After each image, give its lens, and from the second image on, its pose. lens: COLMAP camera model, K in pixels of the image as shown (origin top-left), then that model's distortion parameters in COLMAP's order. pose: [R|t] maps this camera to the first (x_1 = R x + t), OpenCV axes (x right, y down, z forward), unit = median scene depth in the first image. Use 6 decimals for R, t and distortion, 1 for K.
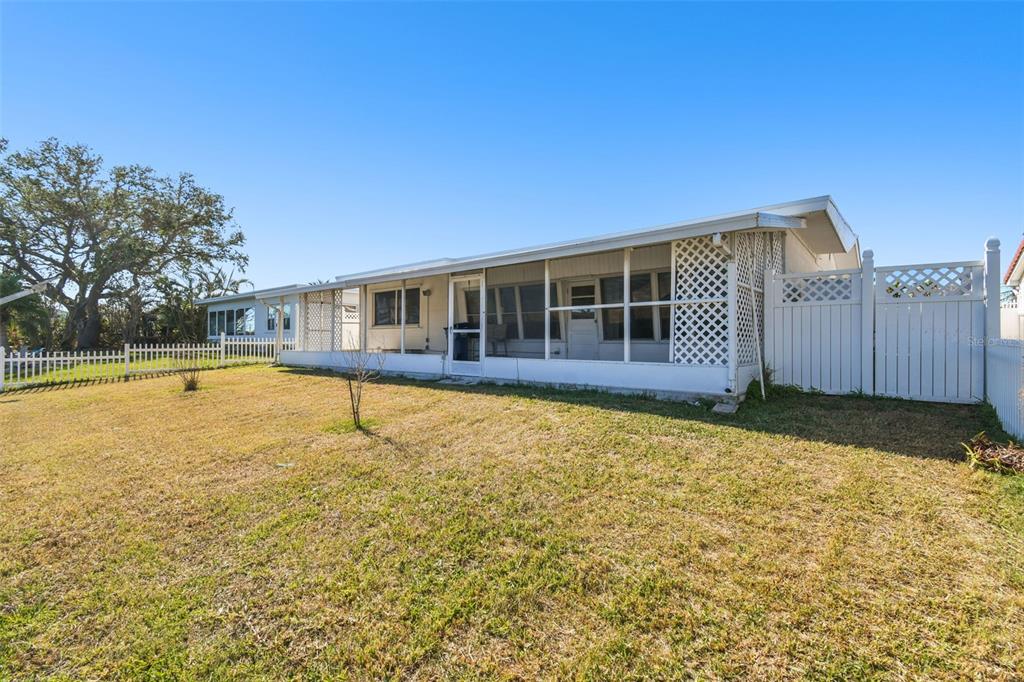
lens RADIAL K [[452.1, 0, 497.9], [0, 452.1, 340.7], [0, 0, 1]] dist [0.028893, -0.010958]
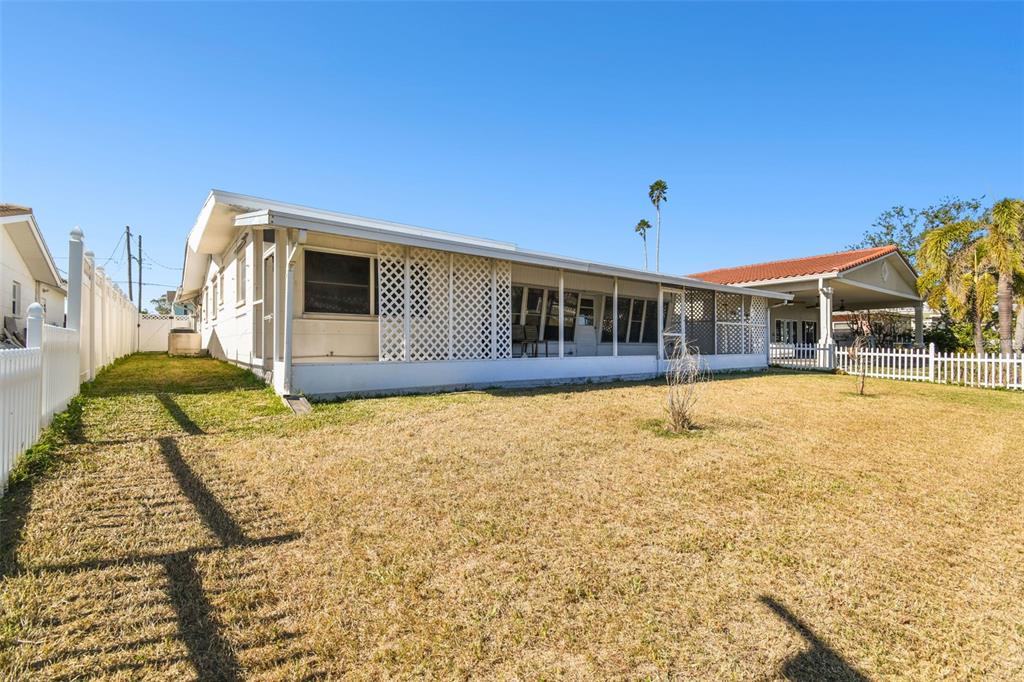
lens RADIAL K [[461.3, 0, 523.1], [0, 461.3, 341.6], [0, 0, 1]] dist [0.023772, -0.005238]
pose [[0.183755, 0.006221, 0.982952, -1.316876], [-0.004497, 0.999975, -0.005488, 0.005879], [-0.982962, -0.003412, 0.183779, 1.132133]]
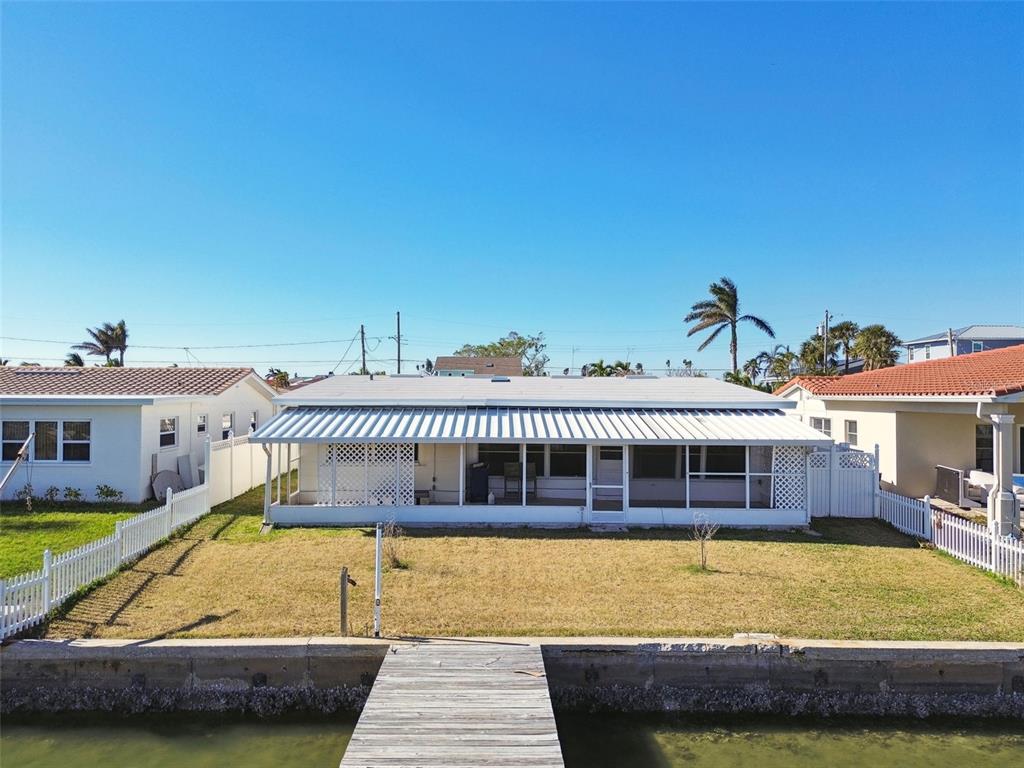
lens RADIAL K [[745.8, 0, 484.2], [0, 745.8, 391.3], [0, 0, 1]] dist [0.071127, -0.056549]
pose [[0.764704, 0.002986, 0.644375, -1.607298], [-0.003362, 0.999994, -0.000644, -0.272784], [-0.644373, -0.001674, 0.764709, -0.341917]]
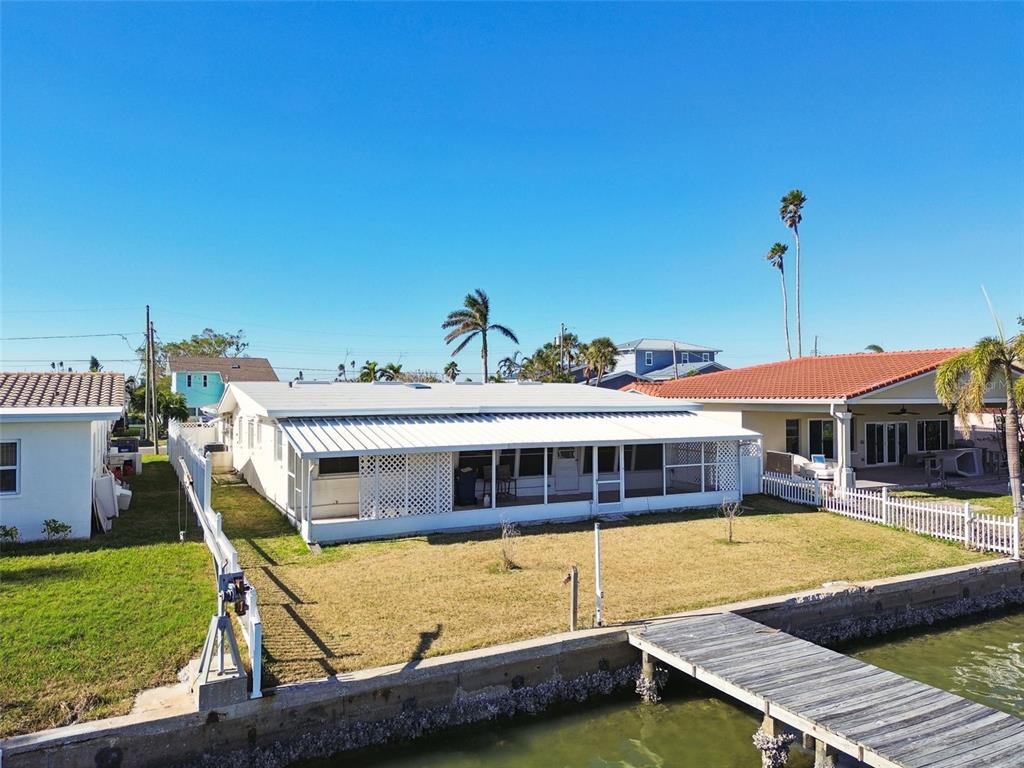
lens RADIAL K [[745.8, 0, 505.9], [0, 745.8, 392.1], [0, 0, 1]] dist [0.071127, -0.056549]
pose [[0.380598, -0.001617, 0.924739, -2.307265], [0.003179, 0.999995, 0.000440, -0.297423], [-0.924735, 0.002773, 0.380601, 0.391398]]
